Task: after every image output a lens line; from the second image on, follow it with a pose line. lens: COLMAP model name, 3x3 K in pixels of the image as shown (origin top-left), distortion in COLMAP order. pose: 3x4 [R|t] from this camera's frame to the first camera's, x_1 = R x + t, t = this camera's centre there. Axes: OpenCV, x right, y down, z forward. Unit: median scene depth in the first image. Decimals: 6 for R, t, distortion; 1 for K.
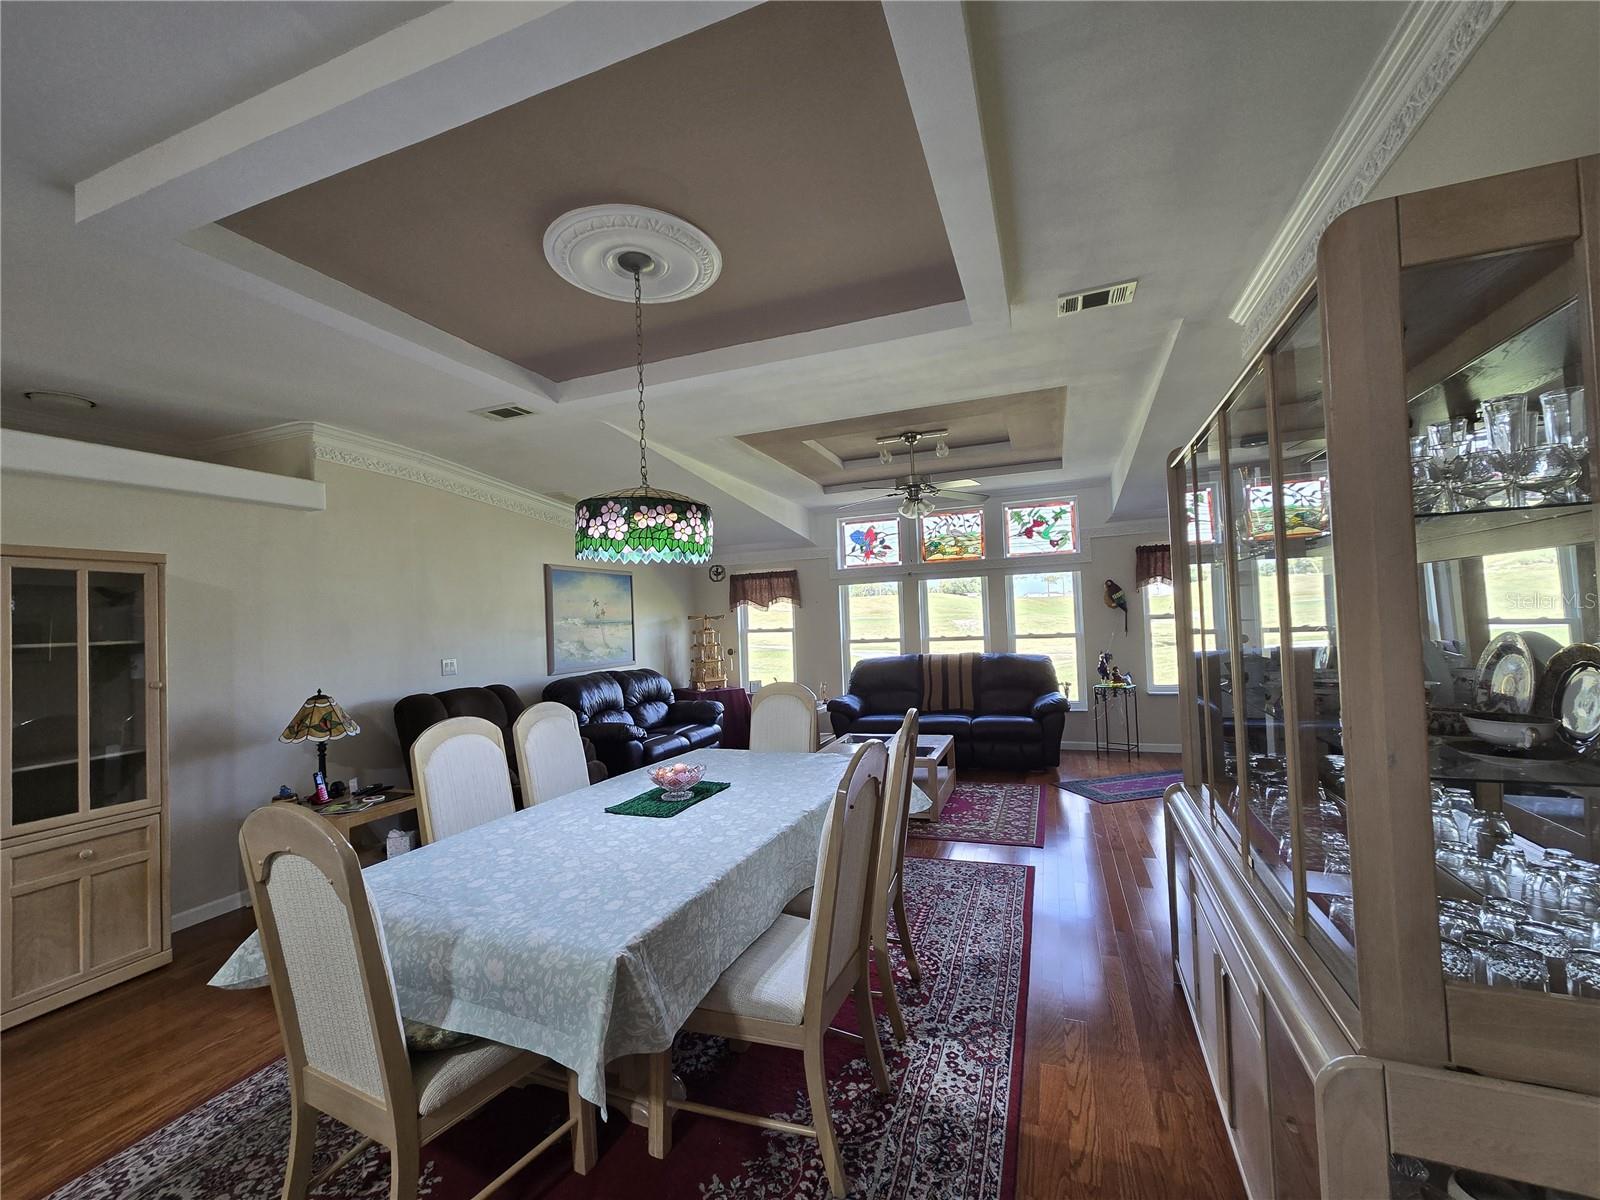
lens RADIAL K [[646.7, 0, 793.8], [0, 646.7, 601.2], [0, 0, 1]] dist [0.016184, 0.000248]
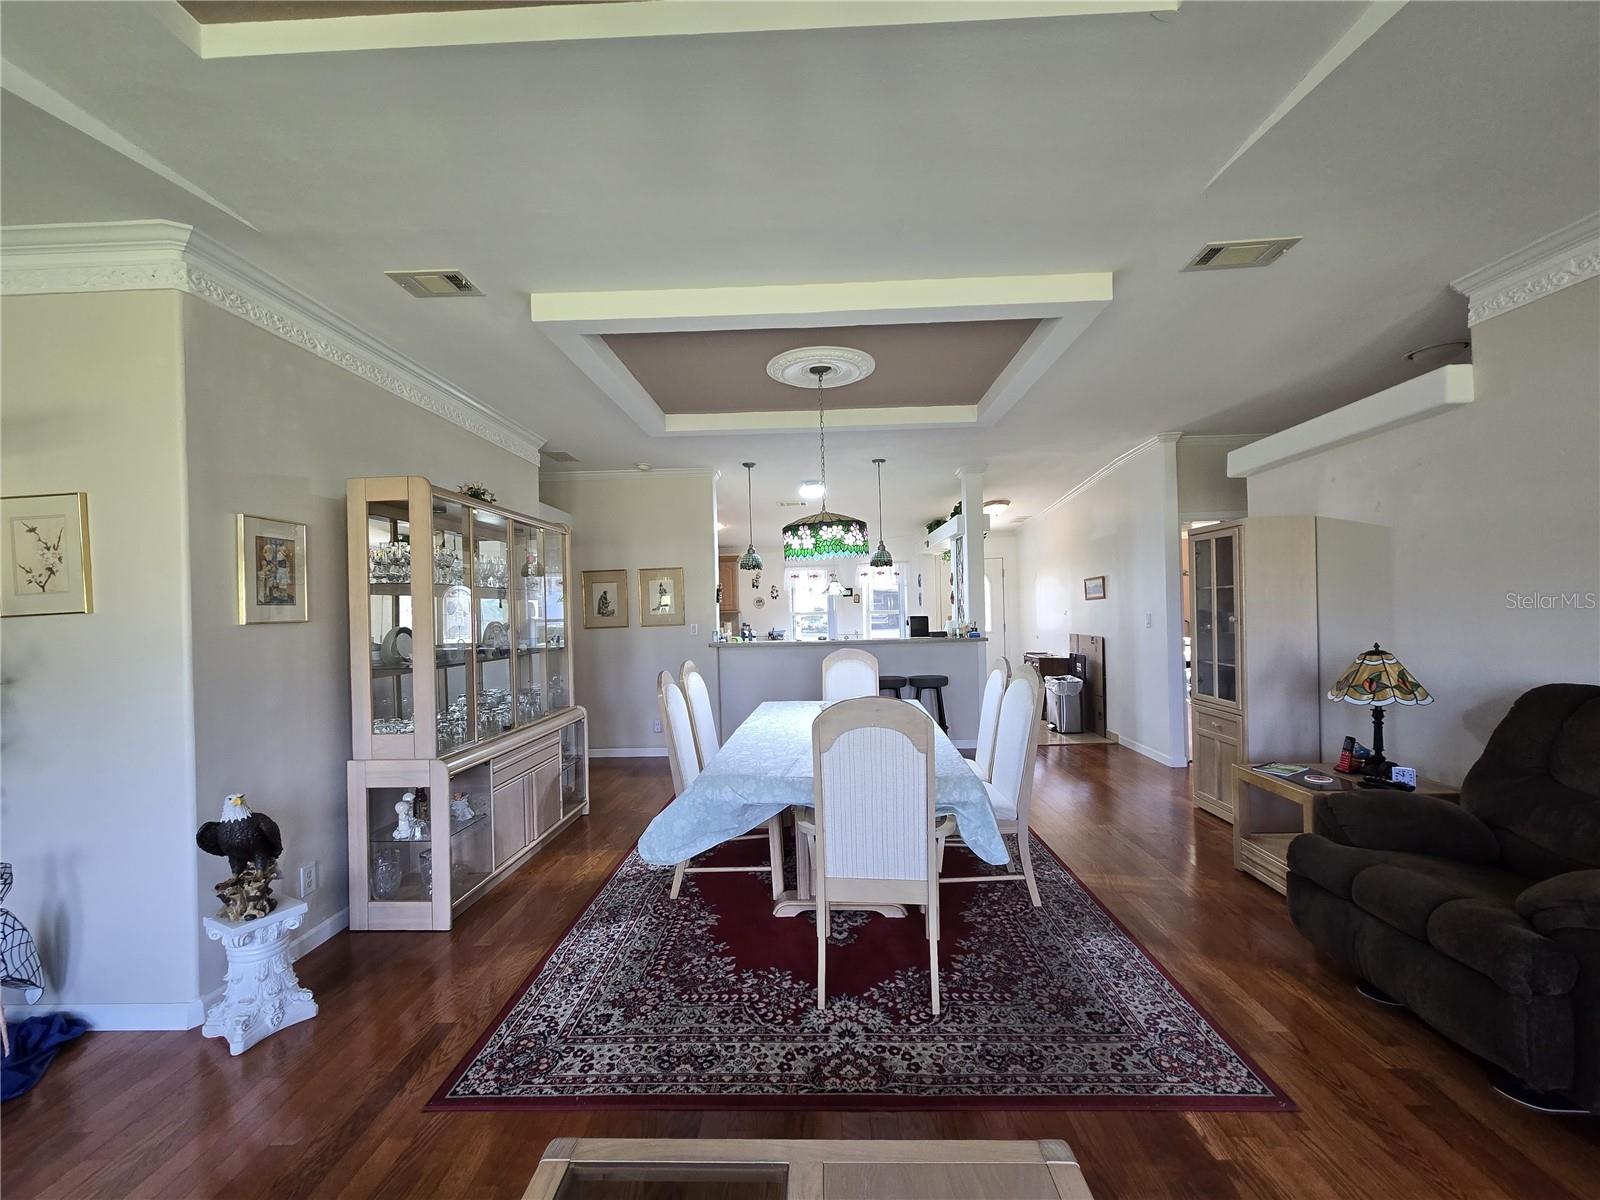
lens RADIAL K [[646.7, 0, 793.8], [0, 646.7, 601.2], [0, 0, 1]] dist [0.016184, 0.000248]
pose [[-0.939975, 0.059685, -0.335984, 0.290647], [0.073775, 0.996844, -0.029316, 0.062453], [0.333174, -0.052344, -0.941411, 1.857747]]
